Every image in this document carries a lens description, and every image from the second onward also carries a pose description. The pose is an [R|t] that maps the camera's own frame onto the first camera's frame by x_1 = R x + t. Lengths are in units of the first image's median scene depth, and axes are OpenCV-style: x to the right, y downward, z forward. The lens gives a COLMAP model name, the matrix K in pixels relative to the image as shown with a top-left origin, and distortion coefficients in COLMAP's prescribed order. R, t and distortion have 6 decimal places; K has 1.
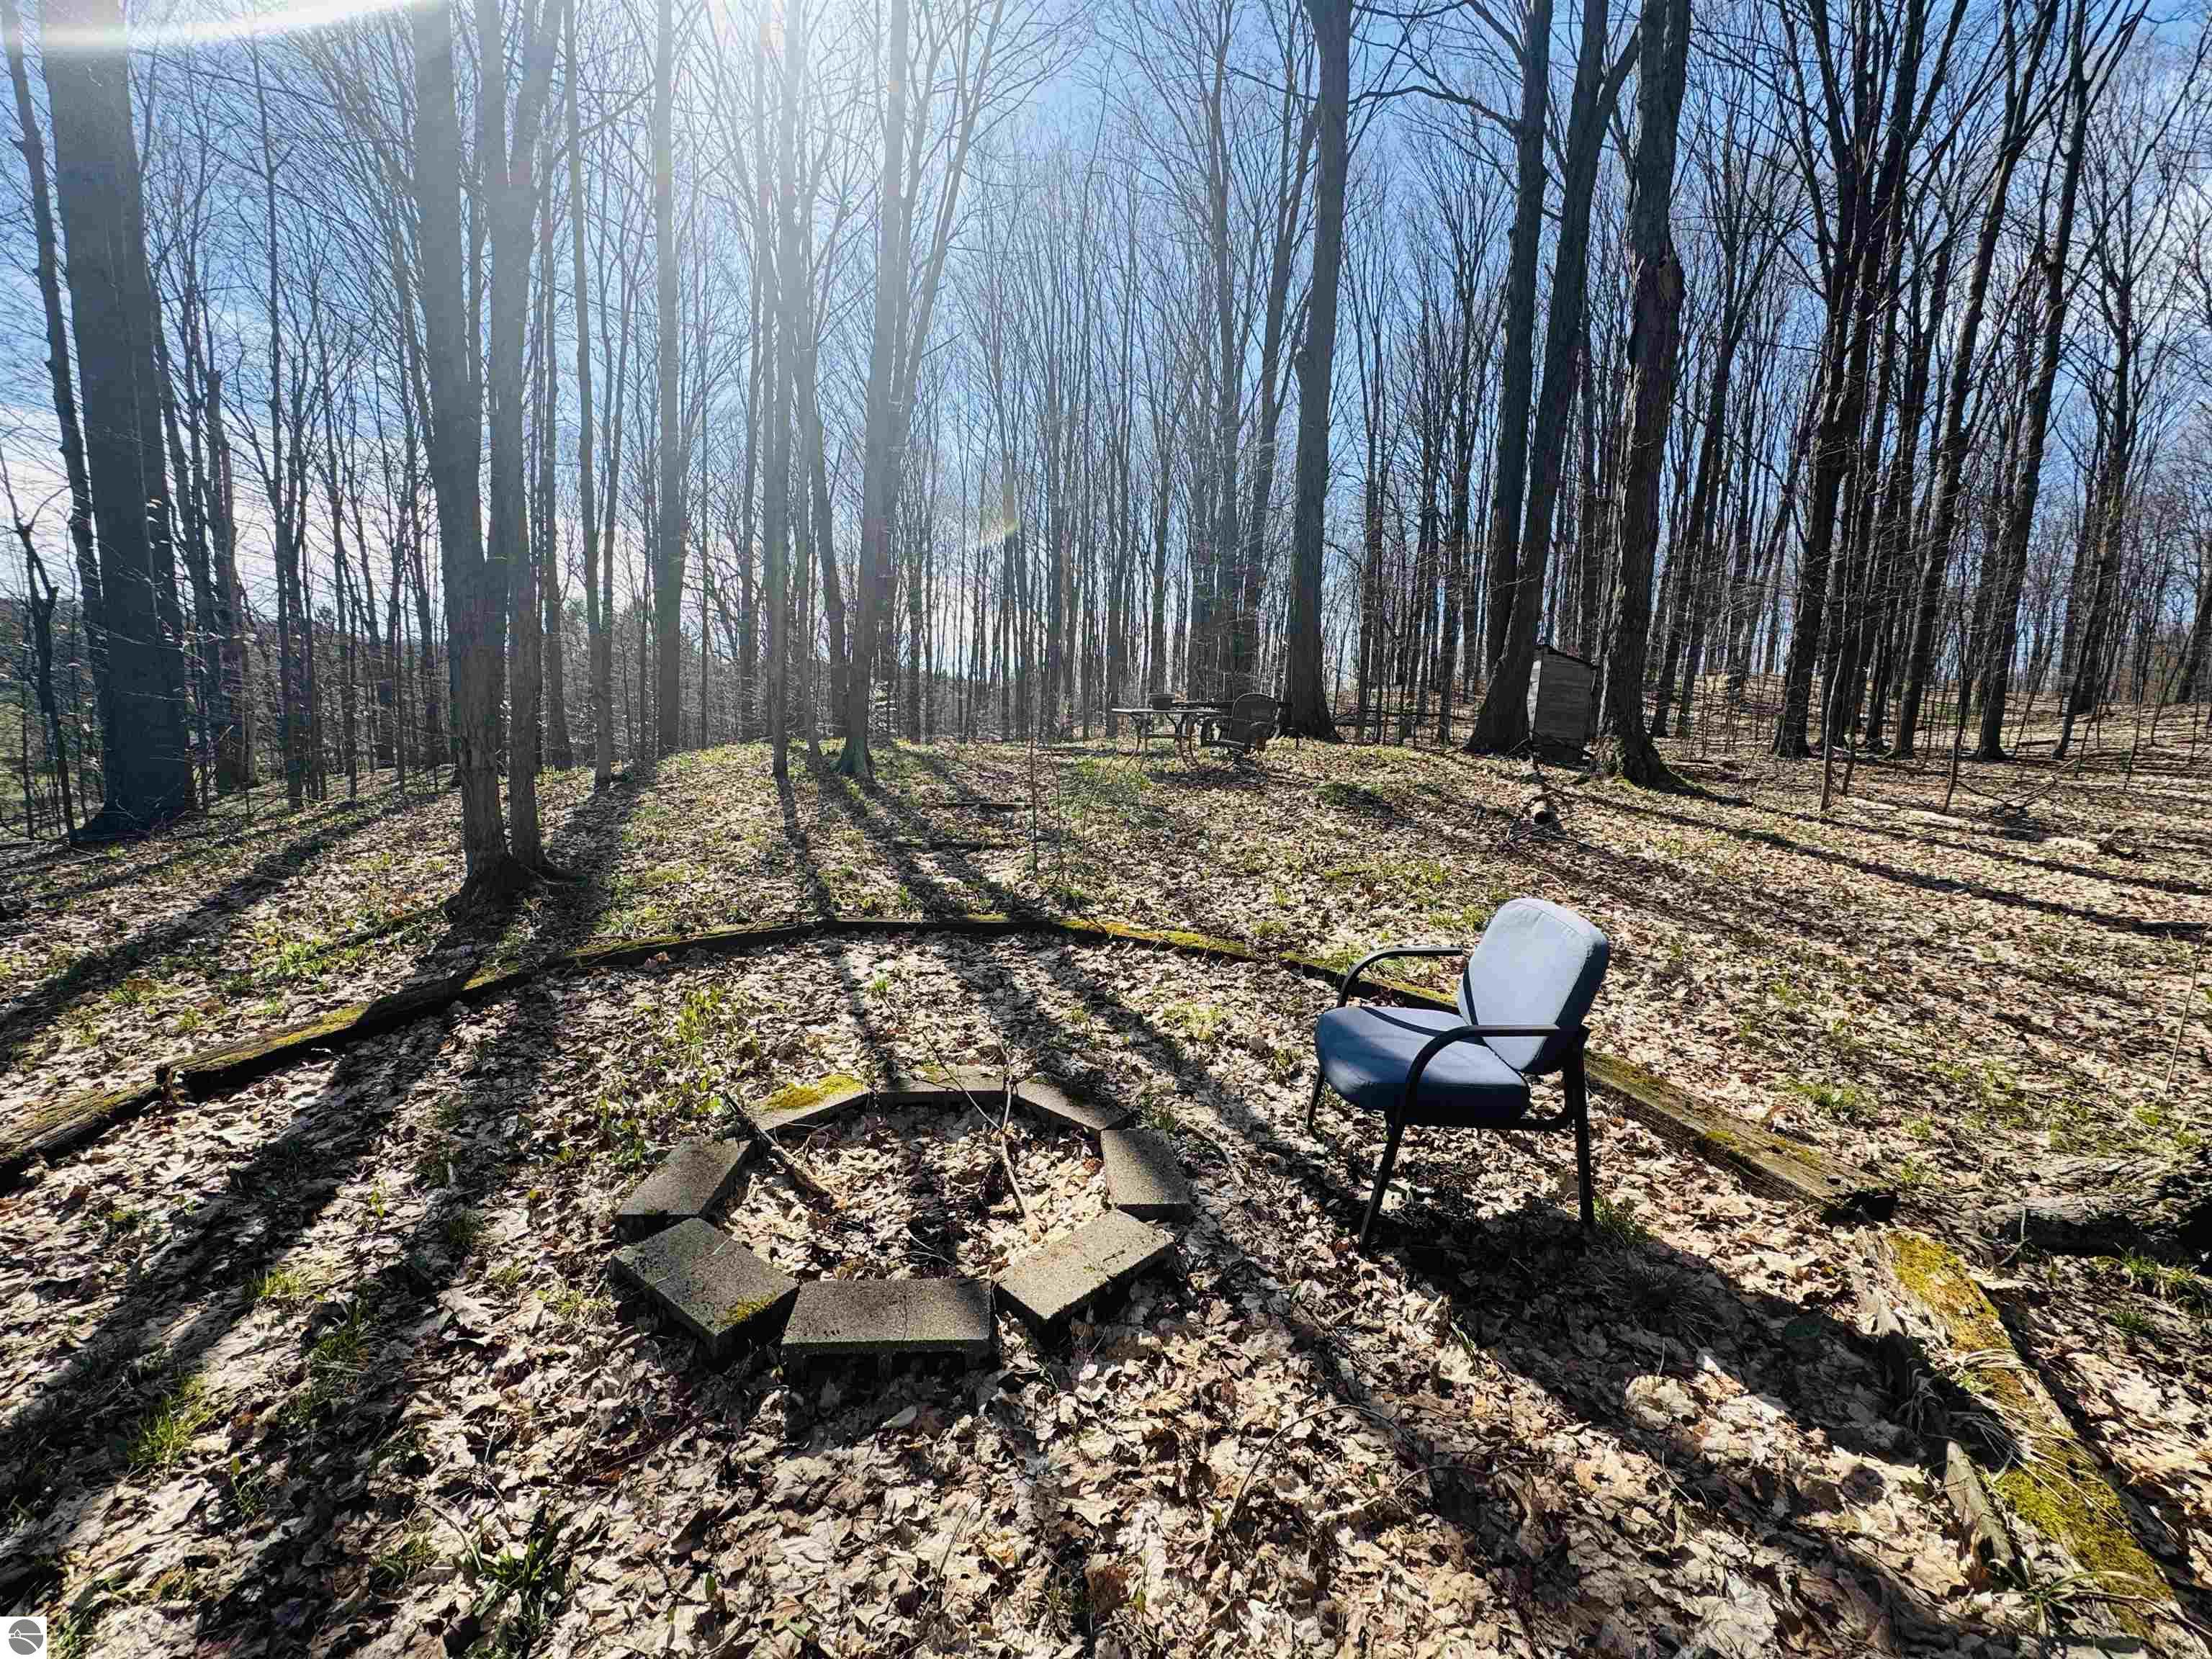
lens RADIAL K [[868.4, 0, 1102.1], [0, 868.4, 827.0], [0, 0, 1]] dist [-0.003032, 0.000531]
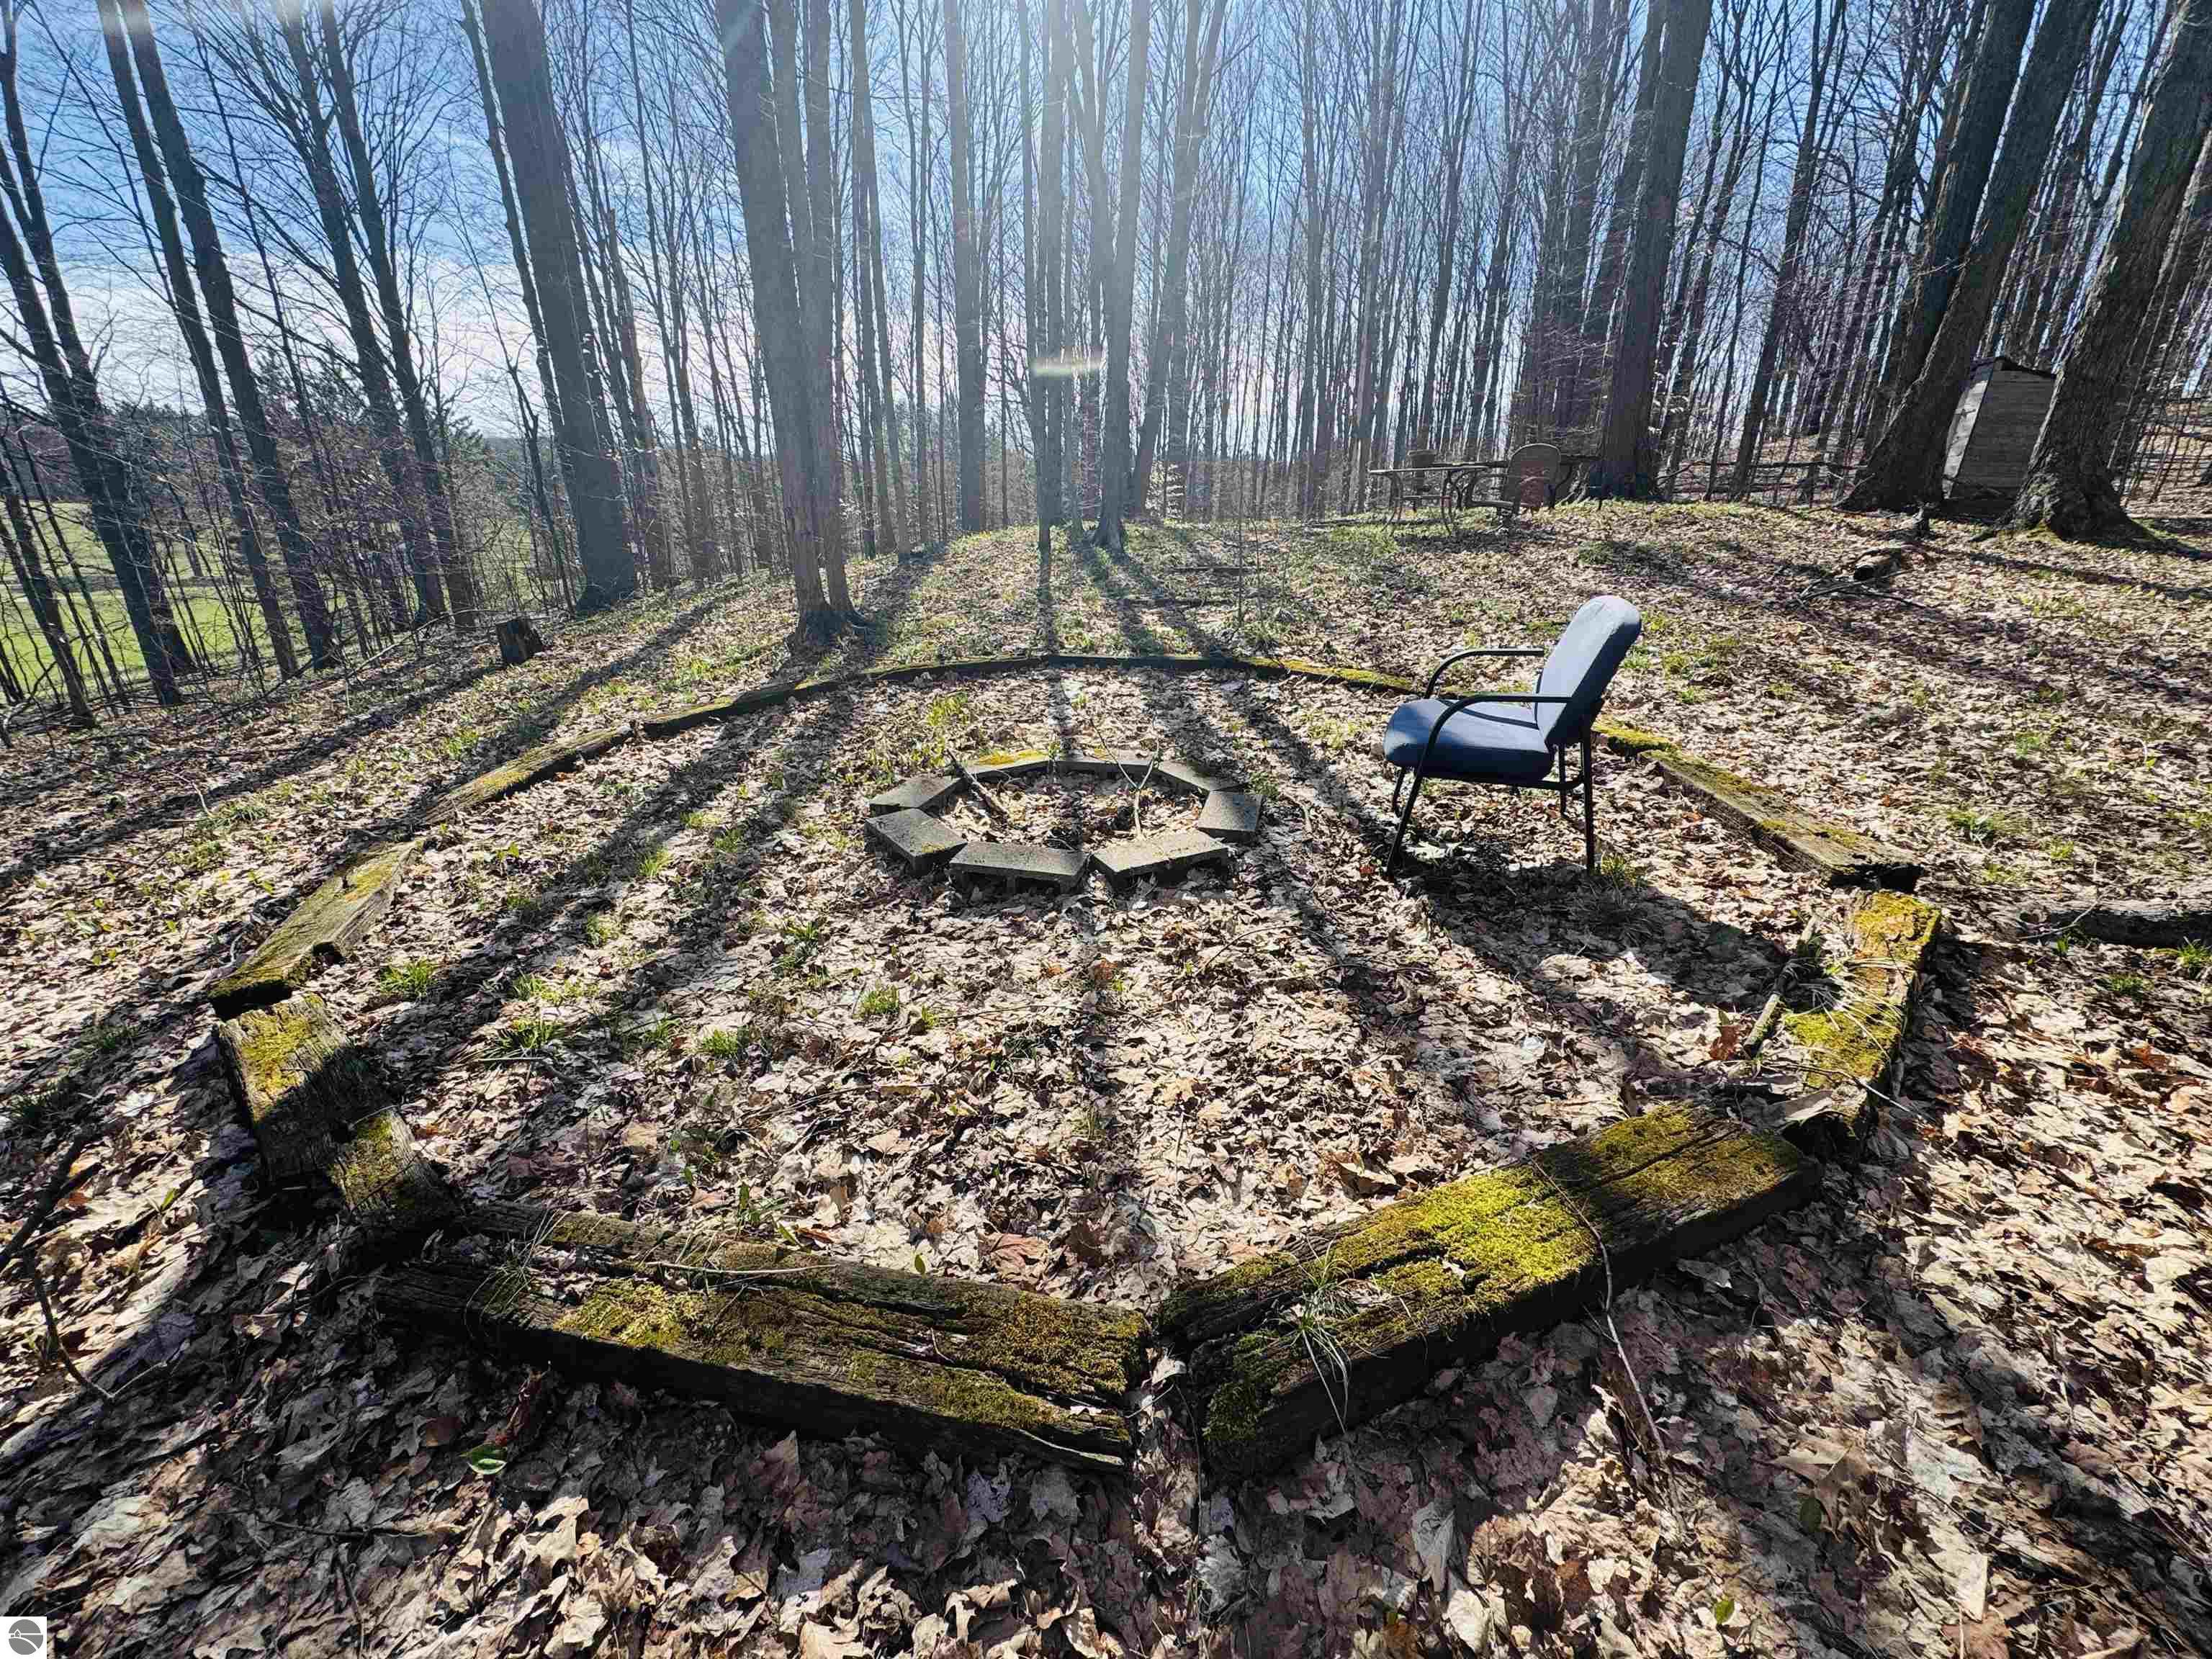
lens RADIAL K [[868.4, 0, 1102.1], [0, 868.4, 827.0], [0, 0, 1]] dist [-0.003032, 0.000531]
pose [[0.944626, 0.075794, -0.319275, 0.238167], [-0.001532, 0.973968, 0.226681, 0.105614], [0.328144, -0.213640, 0.920152, -0.211768]]
